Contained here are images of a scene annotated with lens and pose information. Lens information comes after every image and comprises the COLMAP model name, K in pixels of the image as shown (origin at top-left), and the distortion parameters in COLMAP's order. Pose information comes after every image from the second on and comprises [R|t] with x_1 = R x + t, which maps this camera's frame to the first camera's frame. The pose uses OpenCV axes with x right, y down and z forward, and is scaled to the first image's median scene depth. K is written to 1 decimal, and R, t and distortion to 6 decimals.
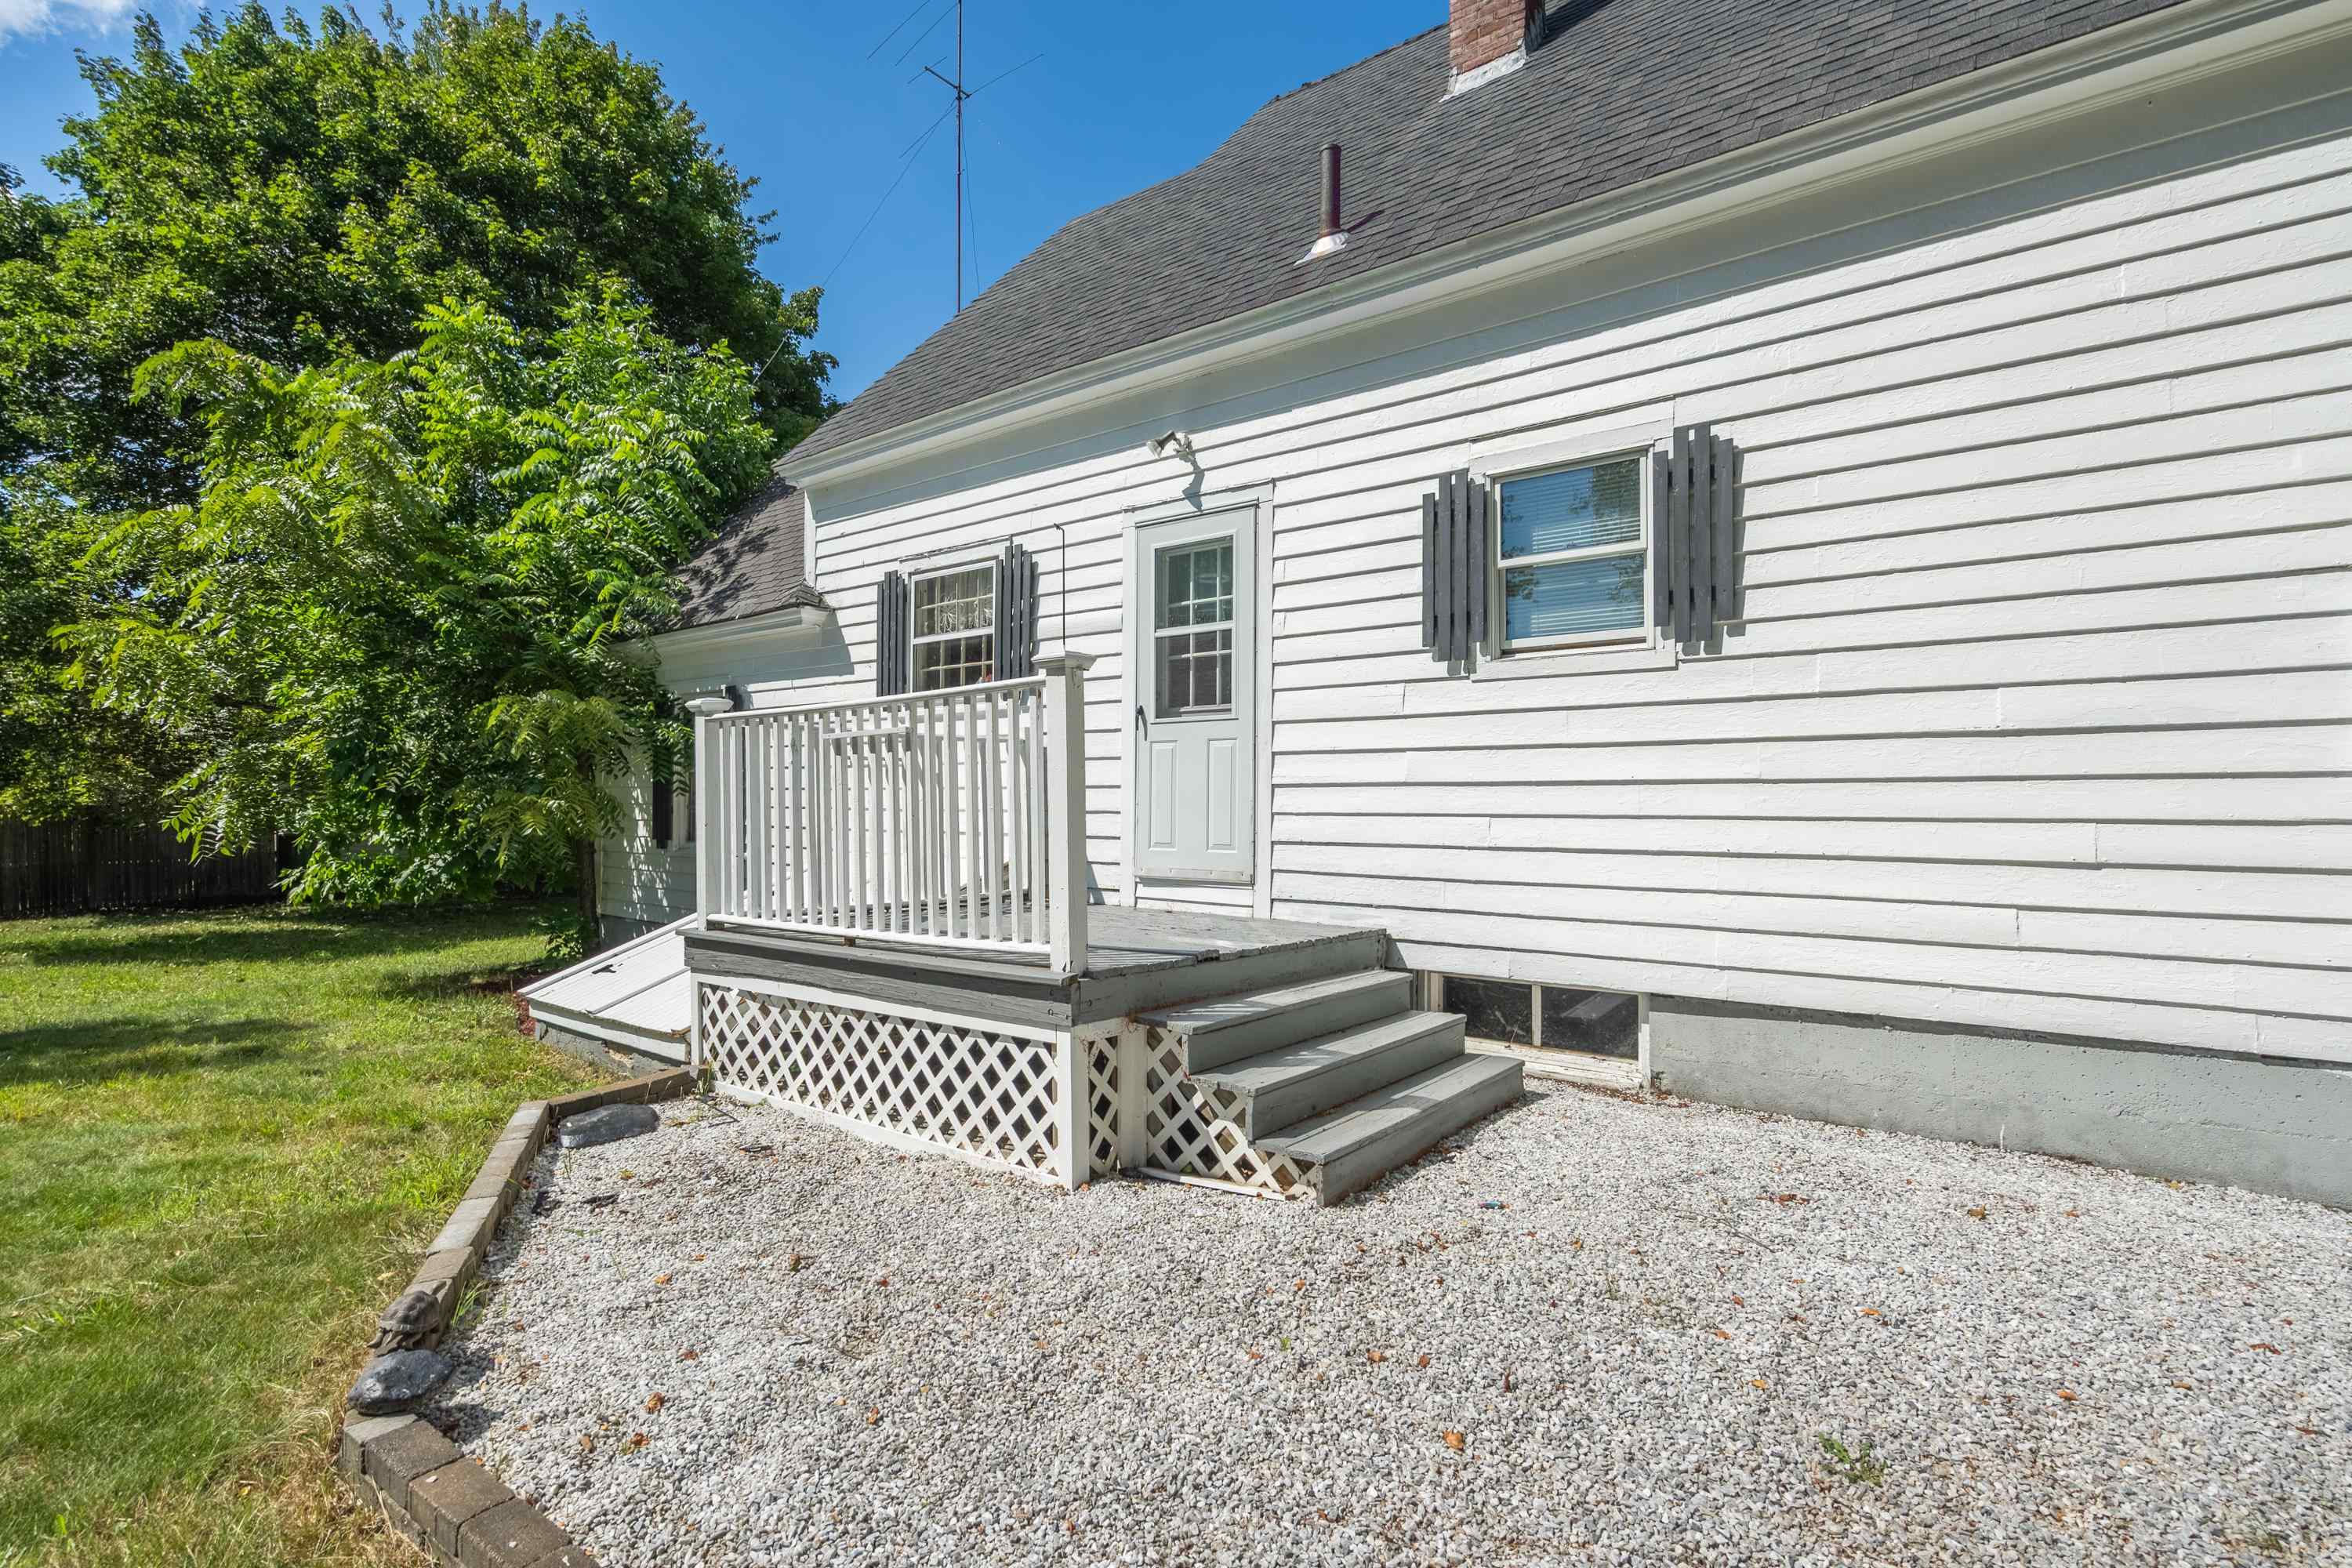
lens RADIAL K [[1075.3, 0, 1182.8], [0, 1075.3, 781.6], [0, 0, 1]] dist [-0.025323, 0.005322]
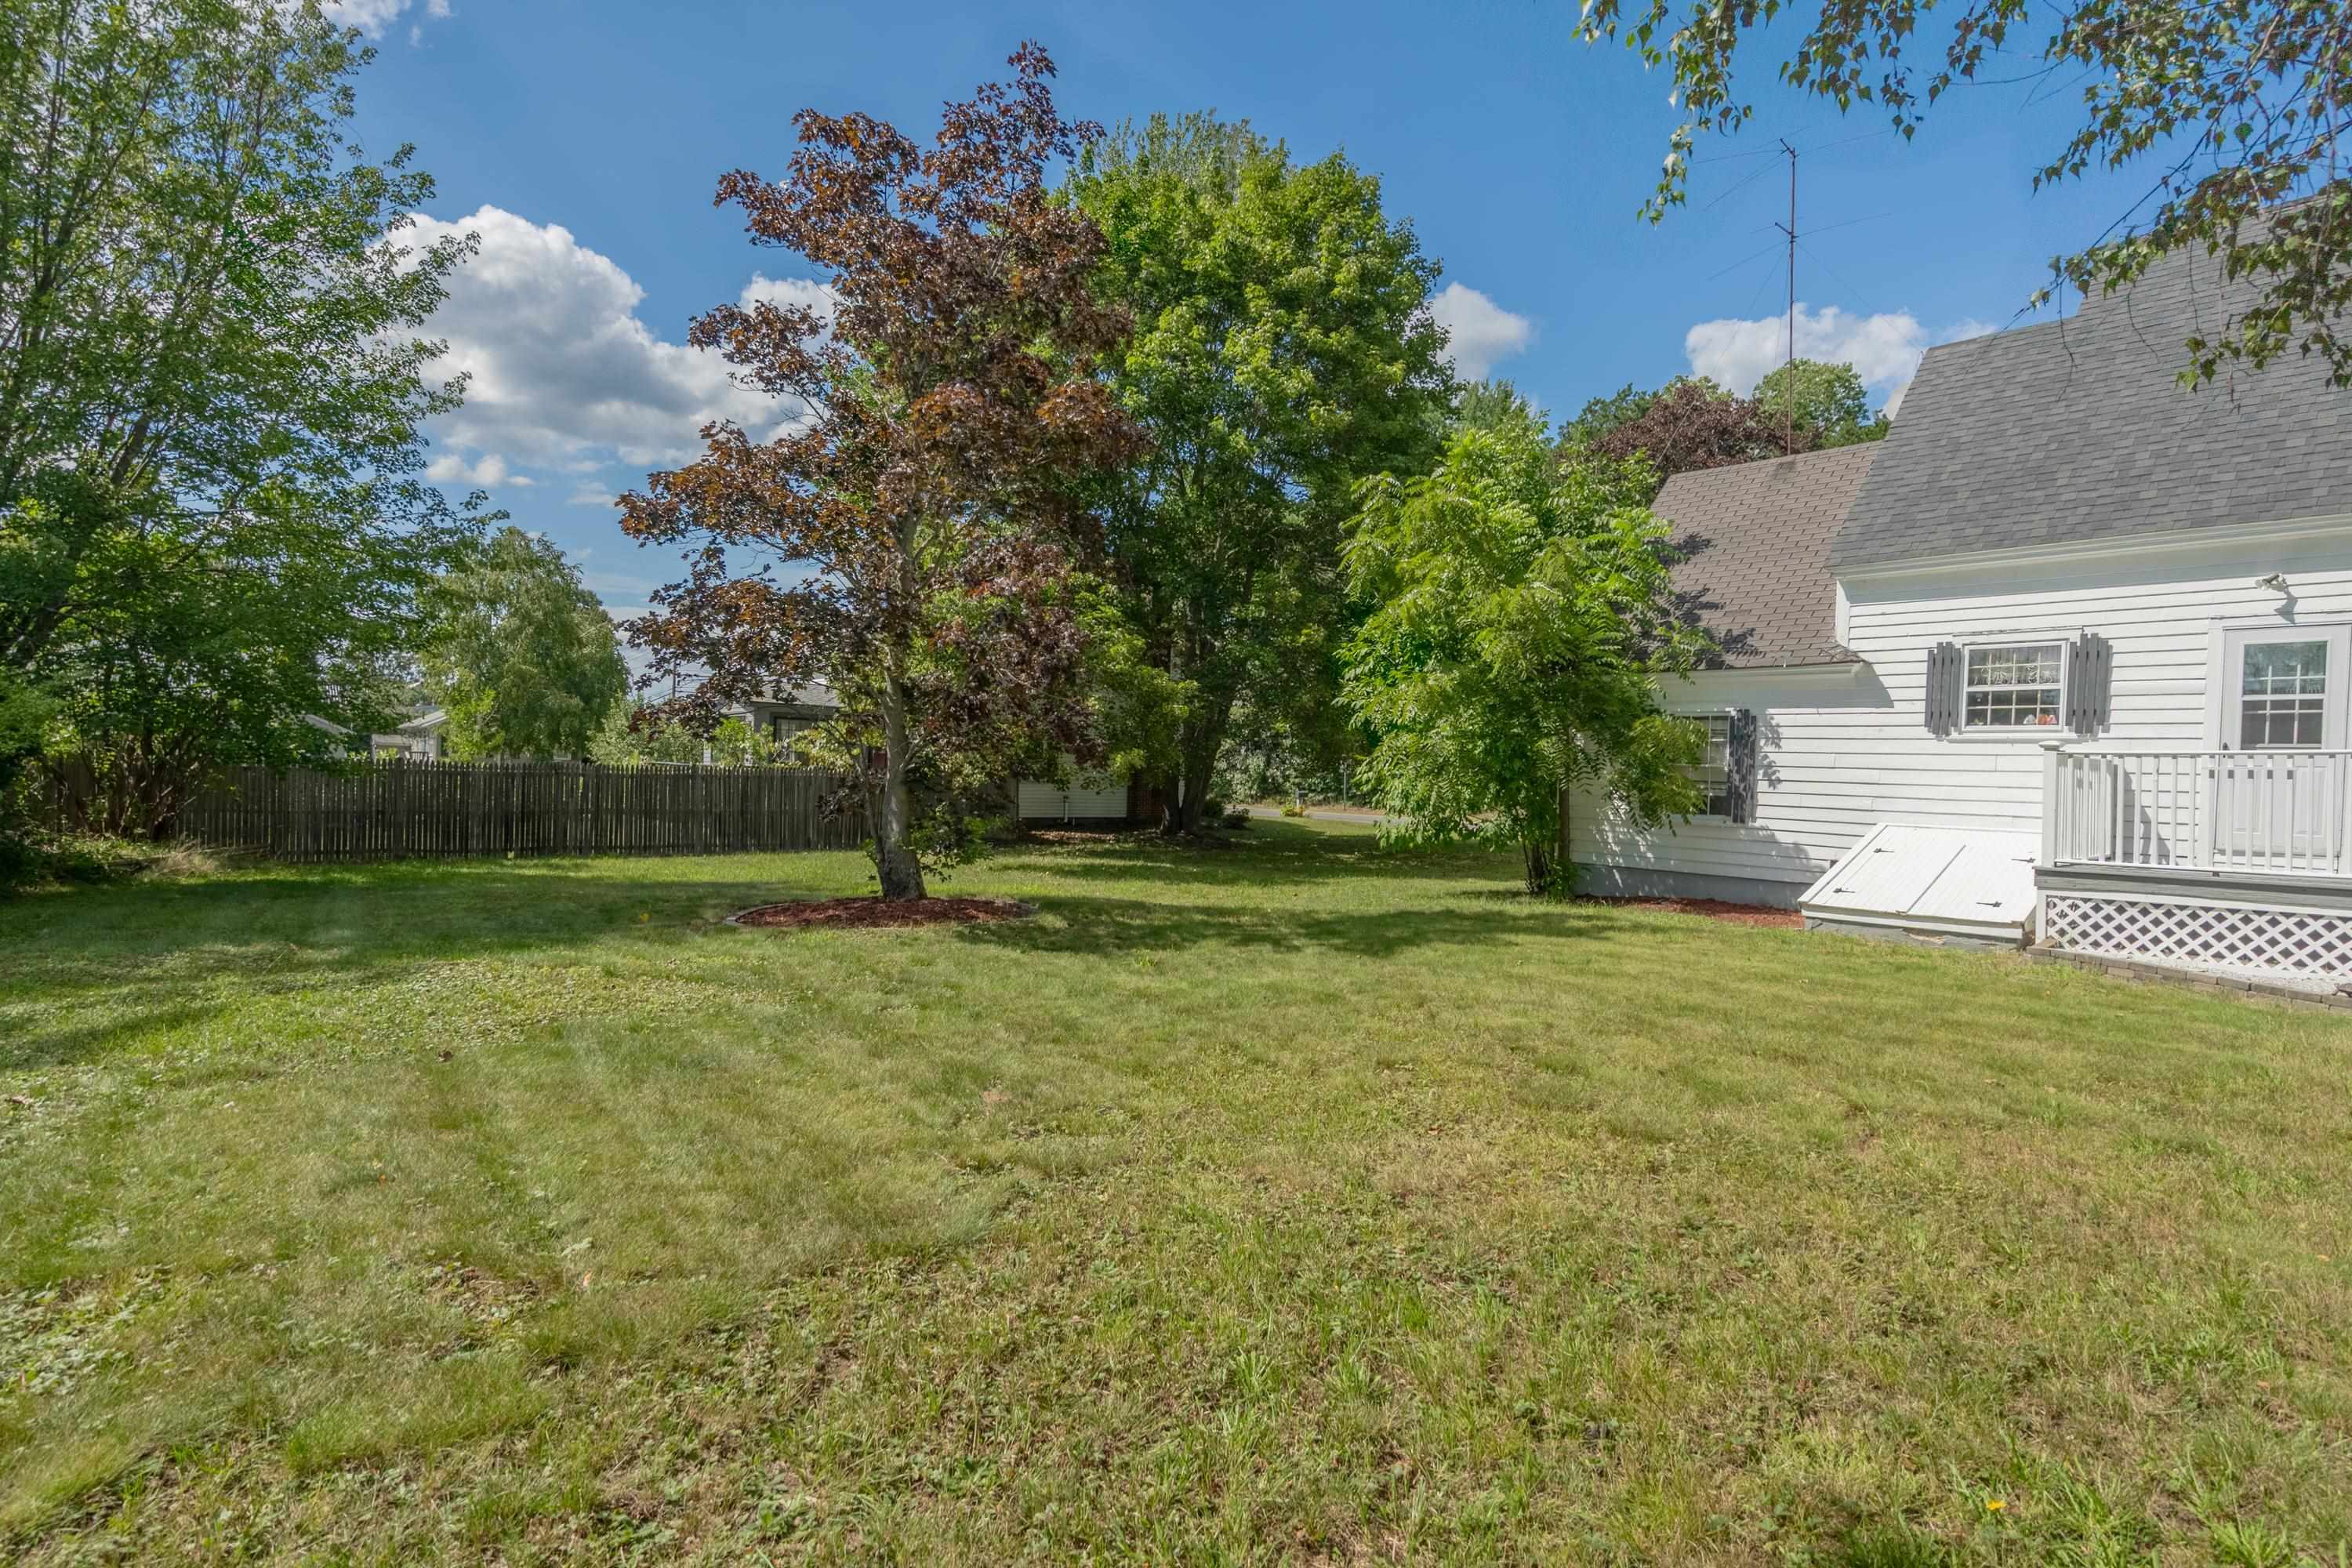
lens RADIAL K [[1142.6, 0, 1174.6], [0, 1142.6, 783.4], [0, 0, 1]] dist [-0.001316, 0.000276]
pose [[0.984956, 0.038544, -0.168453, -1.602469], [-0.035850, 0.999177, 0.019001, 0.016607], [0.169047, -0.012677, 0.985526, -1.160914]]
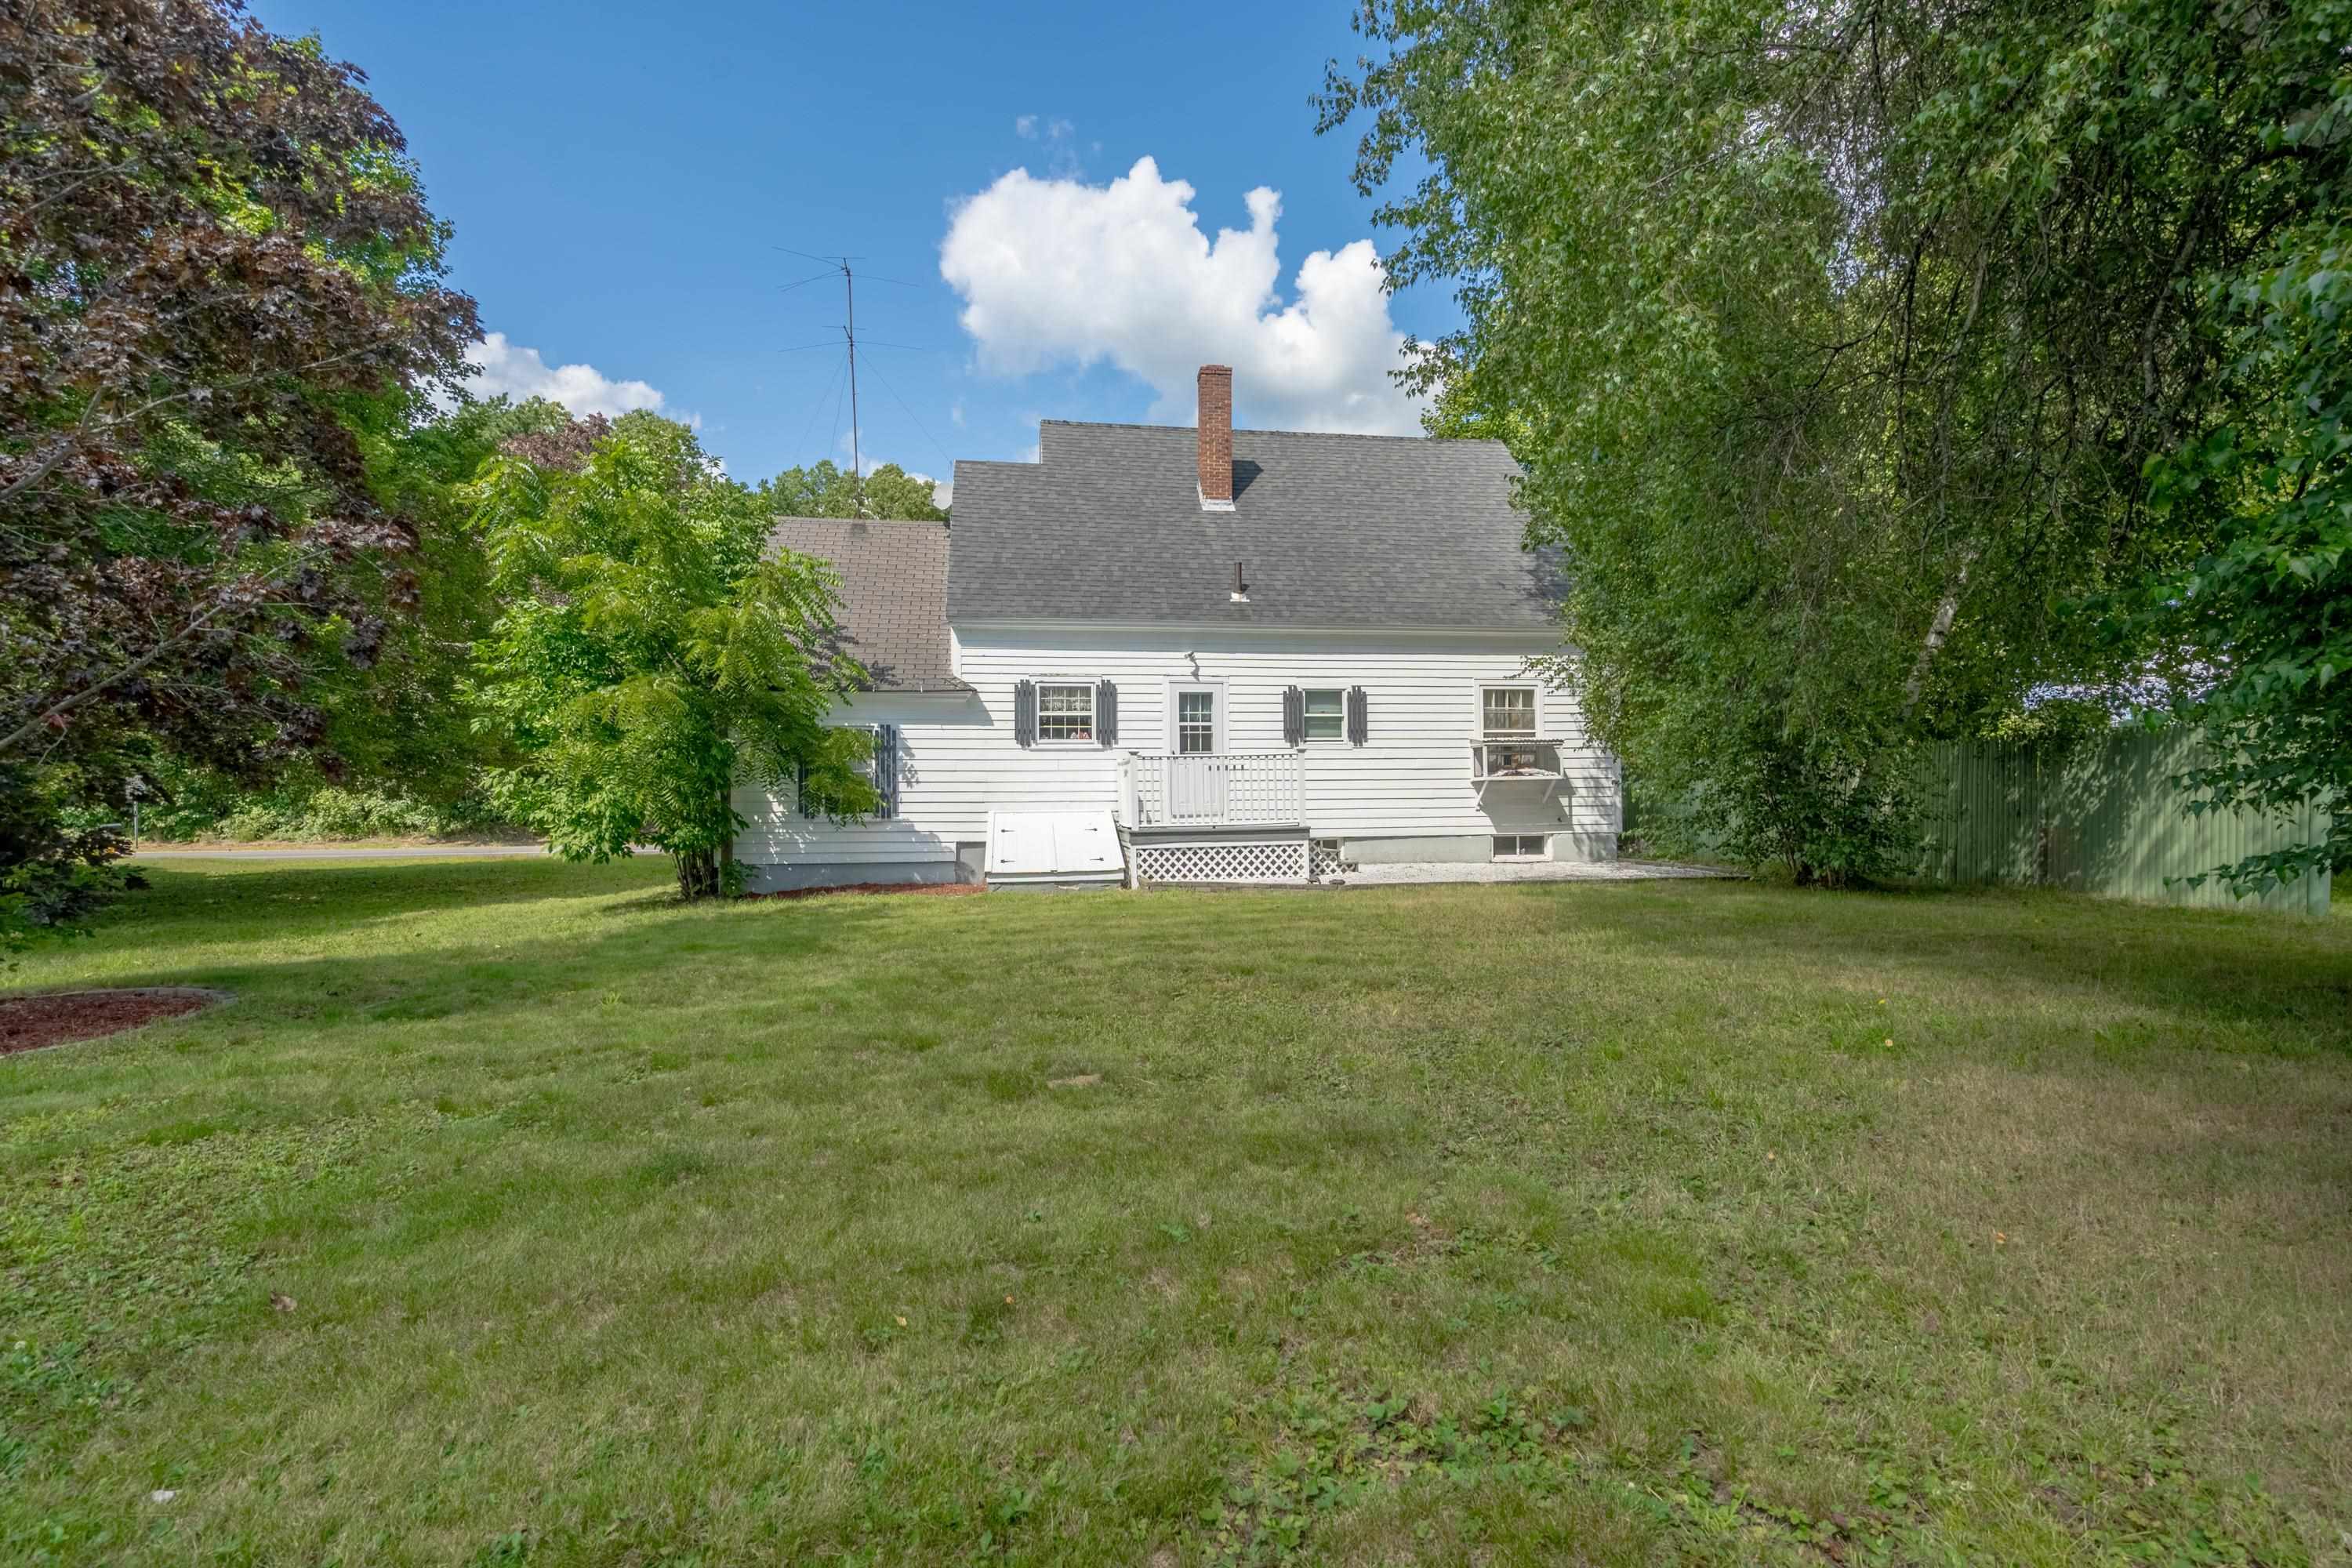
lens RADIAL K [[1075.3, 0, 1172.8], [0, 1075.3, 775.8], [0, 0, 1]] dist [-0.025323, 0.005322]
pose [[0.672610, 0.013620, 0.739872, -2.480353], [0.000459, 0.999823, -0.018823, 0.051002], [-0.739997, 0.013000, 0.672485, -0.965054]]
